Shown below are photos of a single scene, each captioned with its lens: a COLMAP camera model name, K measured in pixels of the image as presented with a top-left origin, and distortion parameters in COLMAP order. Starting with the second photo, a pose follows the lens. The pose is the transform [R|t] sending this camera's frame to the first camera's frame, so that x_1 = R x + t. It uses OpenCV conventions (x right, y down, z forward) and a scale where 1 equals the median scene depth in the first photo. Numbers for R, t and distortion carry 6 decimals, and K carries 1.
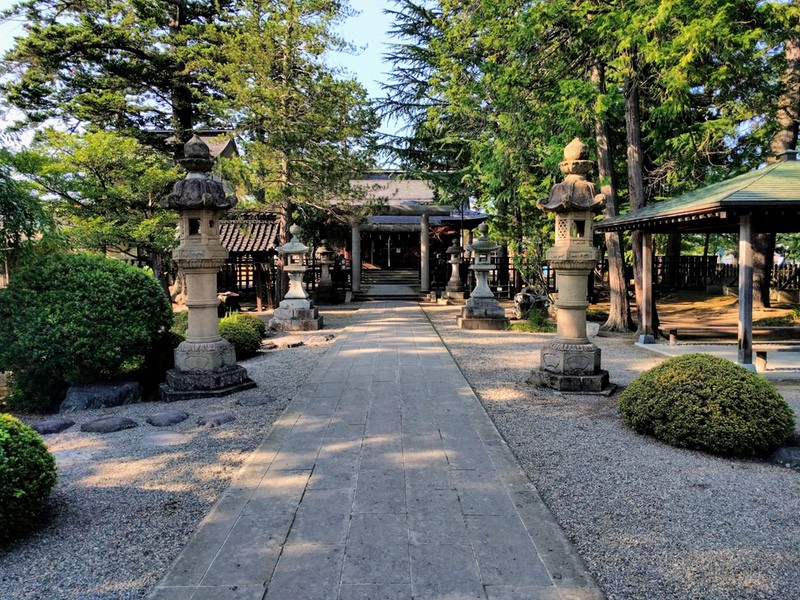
lens RADIAL K [[601.8, 0, 396.6], [0, 601.8, 287.2], [0, 0, 1]] dist [0.009288, 0.005814]
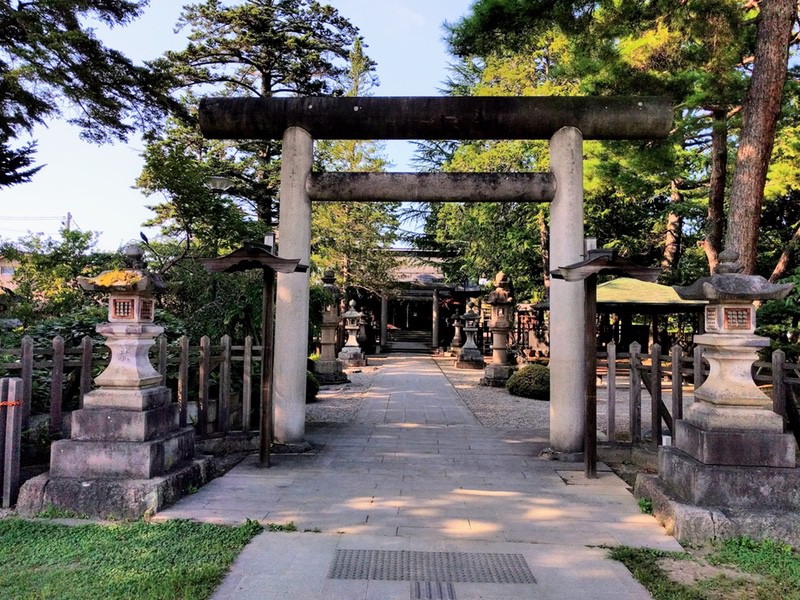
lens RADIAL K [[601.8, 0, 396.6], [0, 601.8, 287.2], [0, 0, 1]] dist [0.009288, 0.005814]
pose [[0.999449, 0.021379, -0.025371, -0.010179], [-0.023831, 0.994636, -0.100653, 0.016410], [0.023083, 0.101202, 0.994598, -0.481547]]
